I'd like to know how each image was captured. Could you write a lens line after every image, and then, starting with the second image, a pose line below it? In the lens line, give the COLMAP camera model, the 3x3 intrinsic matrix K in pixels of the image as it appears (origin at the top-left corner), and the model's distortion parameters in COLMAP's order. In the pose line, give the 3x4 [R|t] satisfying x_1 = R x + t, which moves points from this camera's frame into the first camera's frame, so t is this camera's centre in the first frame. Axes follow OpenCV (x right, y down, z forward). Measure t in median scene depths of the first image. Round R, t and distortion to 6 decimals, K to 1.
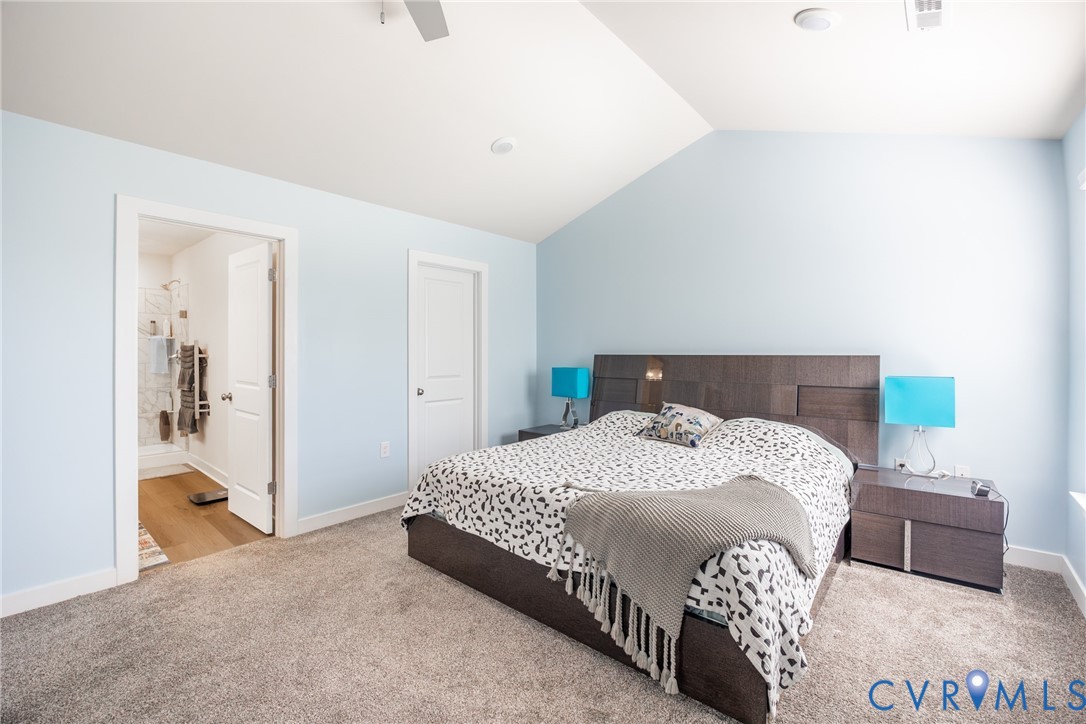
lens RADIAL K [[466.8, 0, 543.0], [0, 466.8, 362.0], [0, 0, 1]] dist [-0.022383, 0.000173]
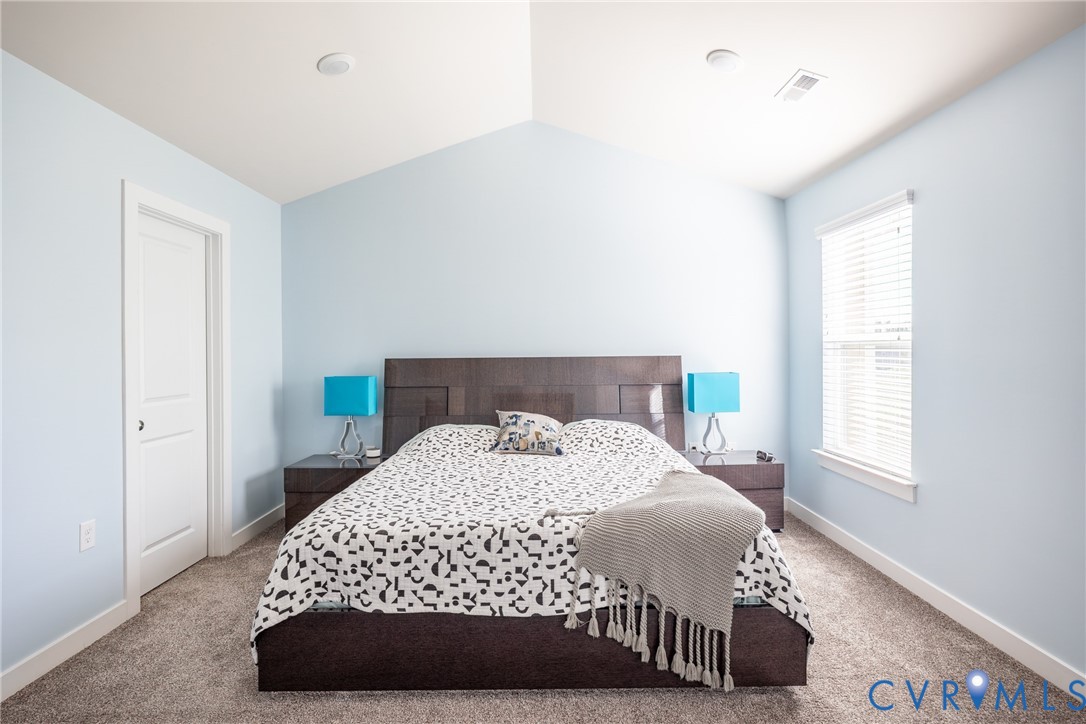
lens RADIAL K [[541.0, 0, 543.0], [0, 541.0, 362.0], [0, 0, 1]] dist [-0.013227, -0.000347]
pose [[0.751277, -0.016394, 0.659783, -0.571844], [0.022902, 0.999737, -0.001237, -0.006143], [-0.659590, 0.016040, 0.751455, 0.267452]]
